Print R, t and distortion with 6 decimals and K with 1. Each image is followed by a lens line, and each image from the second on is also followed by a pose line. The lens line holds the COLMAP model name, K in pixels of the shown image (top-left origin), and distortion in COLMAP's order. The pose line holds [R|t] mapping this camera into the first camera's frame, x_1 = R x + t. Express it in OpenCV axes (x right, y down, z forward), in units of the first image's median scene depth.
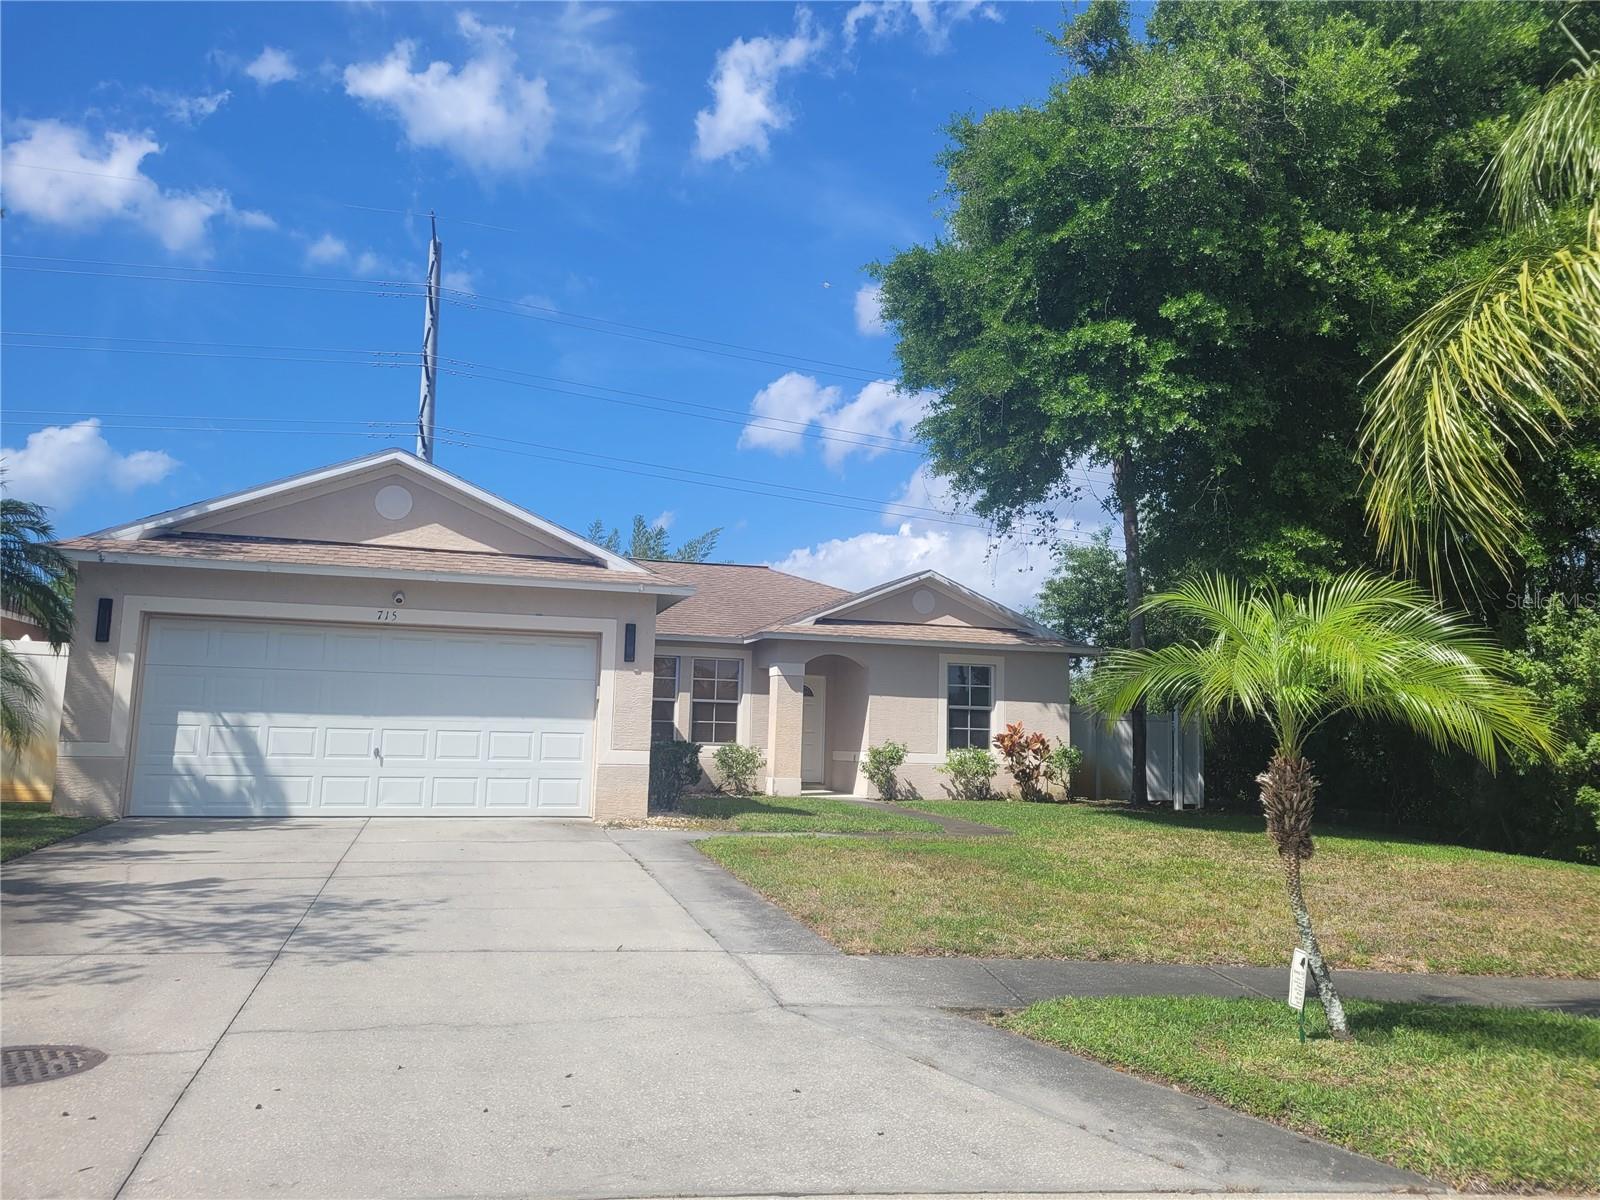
lens RADIAL K [[1206.3, 0, 801.4], [0, 1206.3, 595.2], [0, 0, 1]] dist [0.051421, -0.046878]
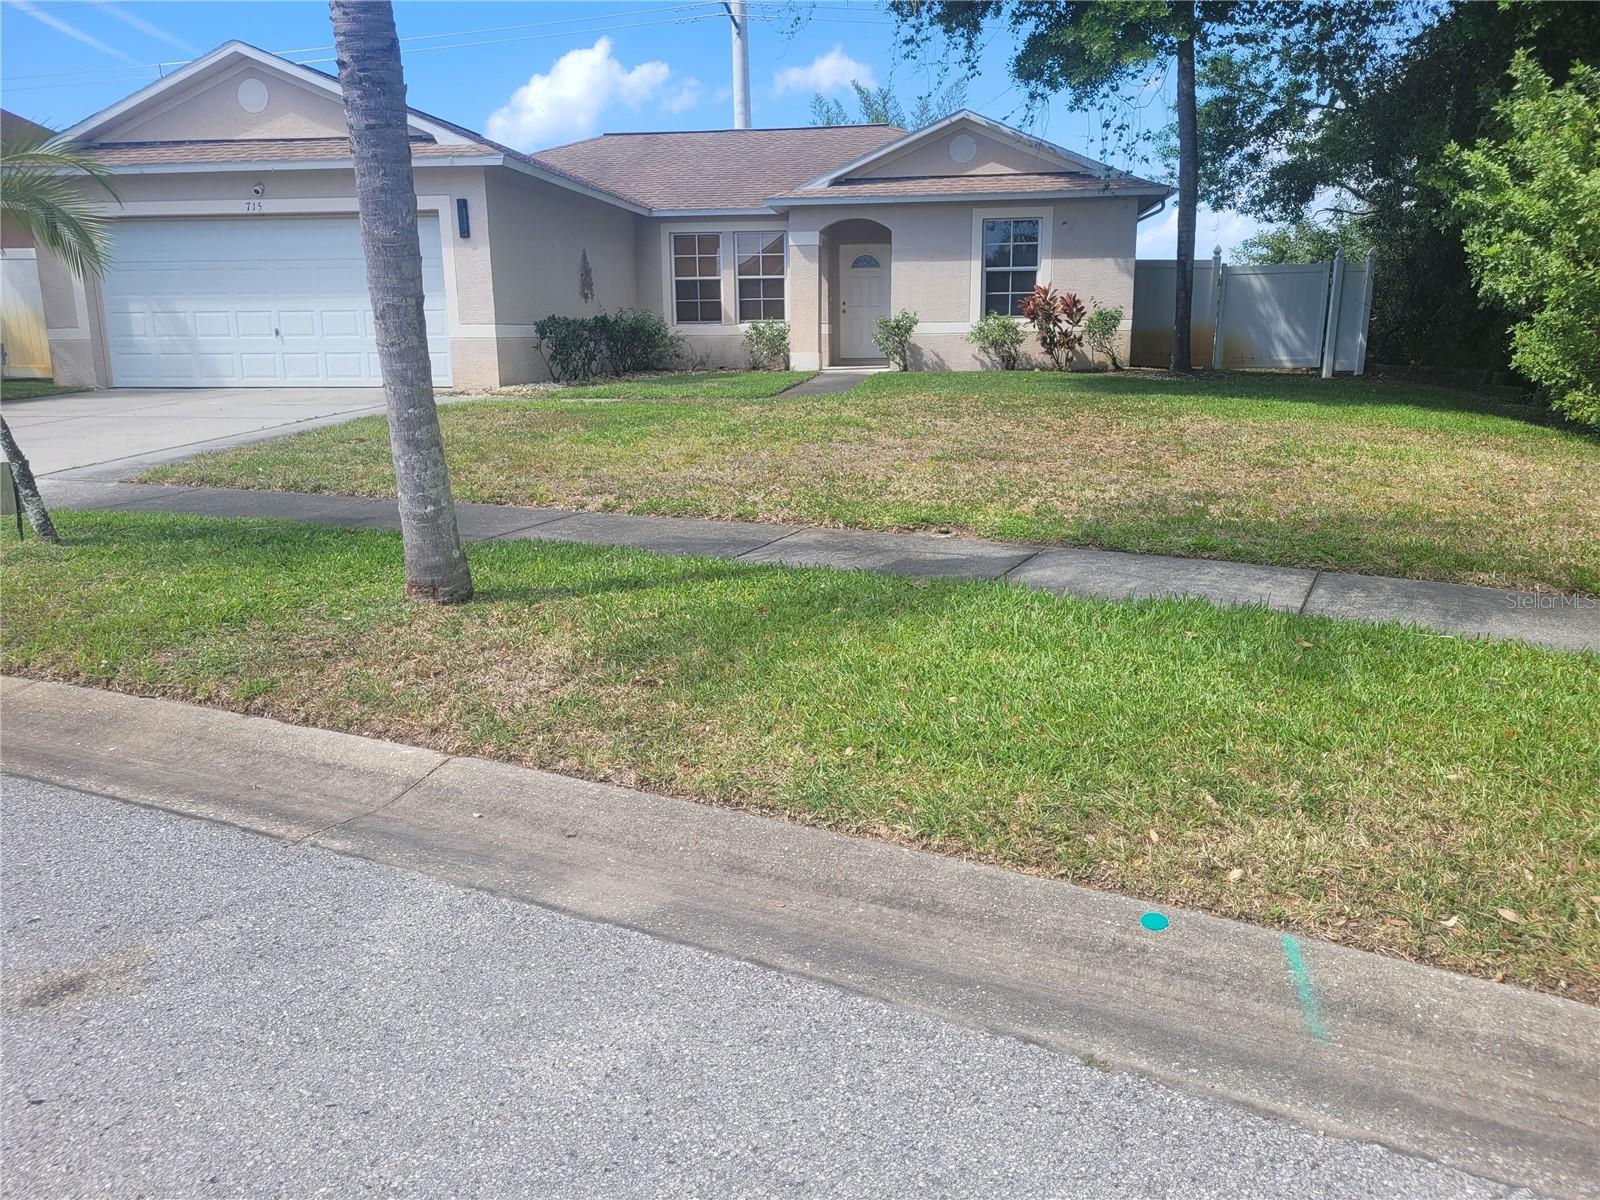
lens RADIAL K [[1206.3, 0, 799.2], [0, 1206.3, 600.3], [0, 0, 1]] dist [0.051421, -0.046878]
pose [[0.916612, 0.052062, -0.396375, 0.376292], [0.081206, 0.946567, 0.312117, 0.032745], [0.391444, -0.318278, 0.863406, 0.074662]]
